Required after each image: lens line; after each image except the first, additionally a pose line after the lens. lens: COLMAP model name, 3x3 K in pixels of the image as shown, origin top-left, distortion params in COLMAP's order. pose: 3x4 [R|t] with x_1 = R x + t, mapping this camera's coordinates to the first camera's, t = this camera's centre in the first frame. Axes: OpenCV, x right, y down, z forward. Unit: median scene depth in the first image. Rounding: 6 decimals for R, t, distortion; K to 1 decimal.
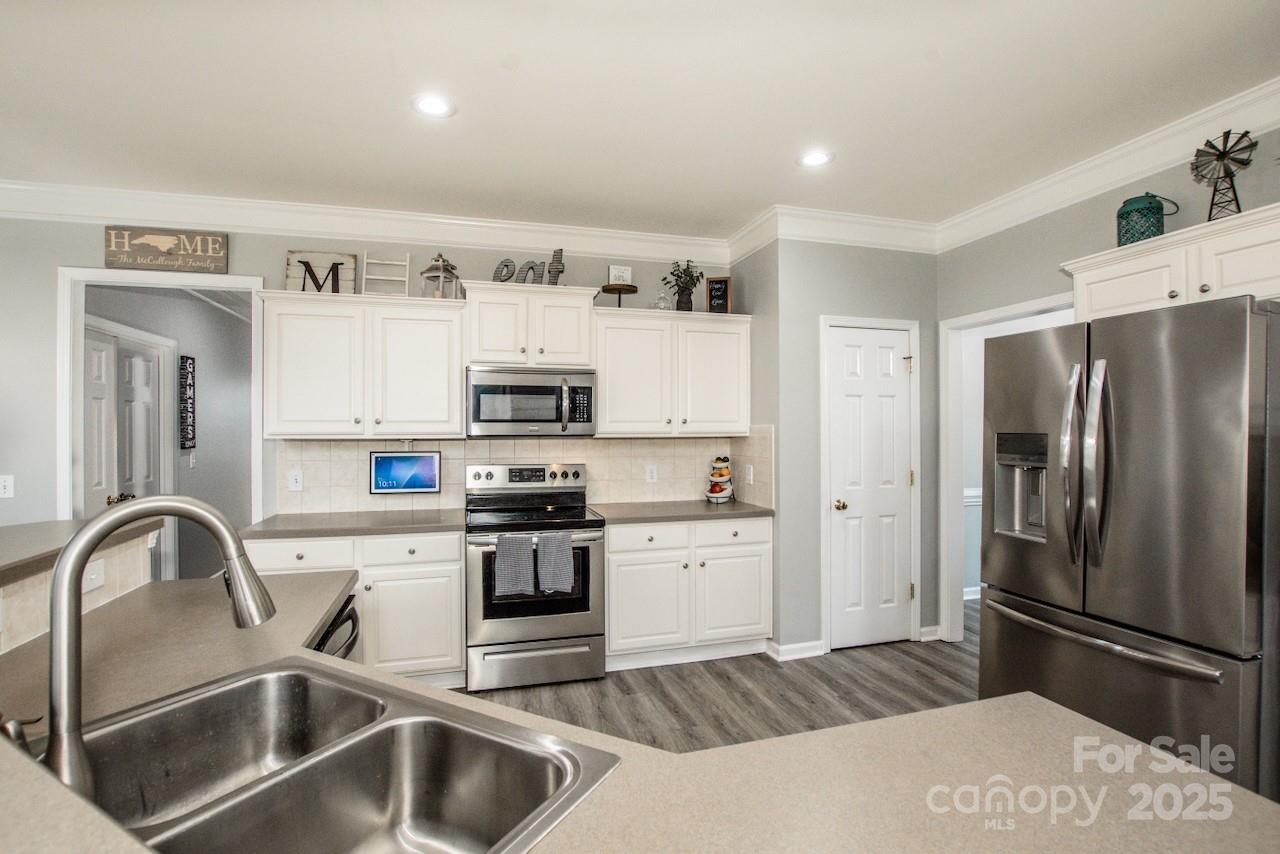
lens RADIAL K [[603.1, 0, 635.2], [0, 603.1, 428.5], [0, 0, 1]] dist [-0.047455, 0.009273]
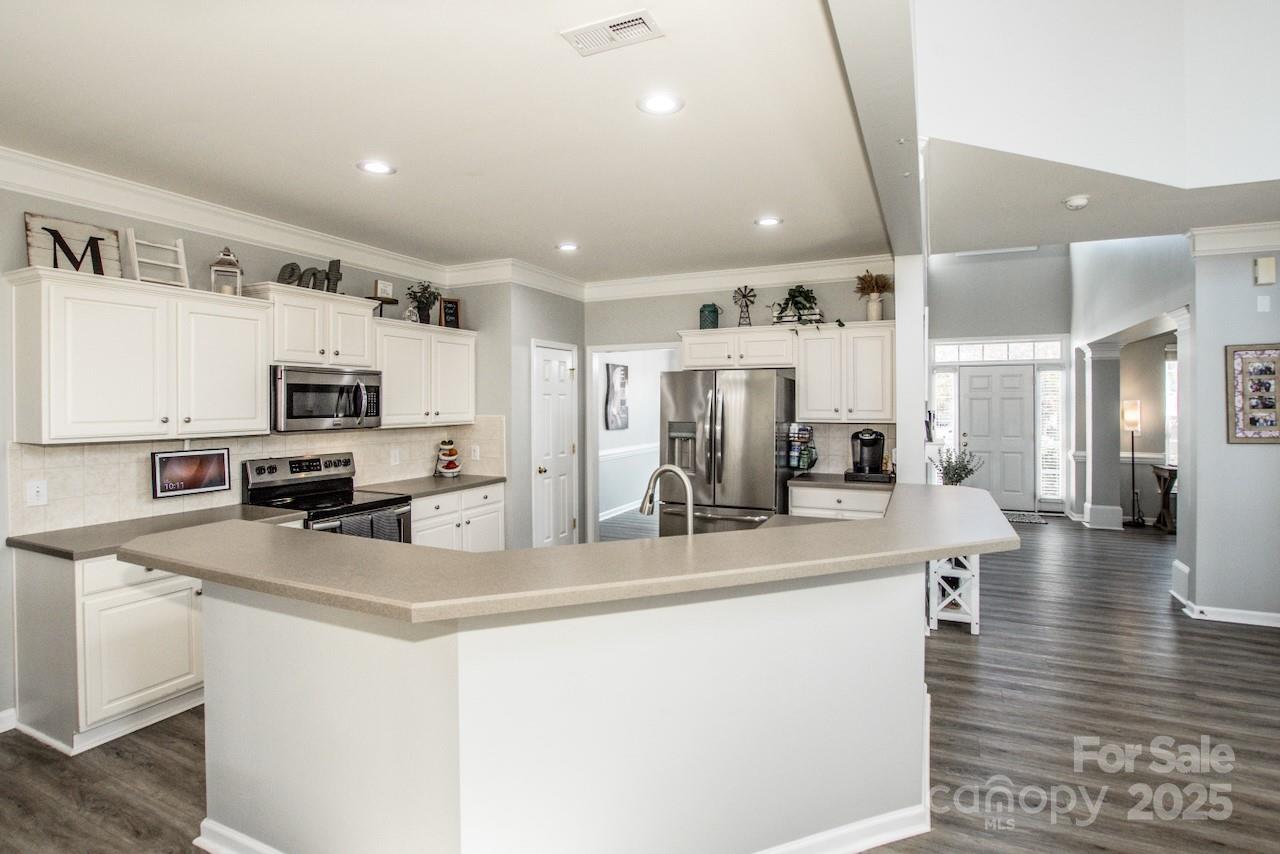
lens RADIAL K [[602.3, 0, 639.1], [0, 602.3, 405.3], [0, 0, 1]] dist [-0.040981, 0.000331]
pose [[0.667827, -0.004232, 0.744305, -0.584380], [0.000847, 0.999988, 0.004926, -0.035996], [-0.744316, -0.002659, 0.667822, -0.151202]]
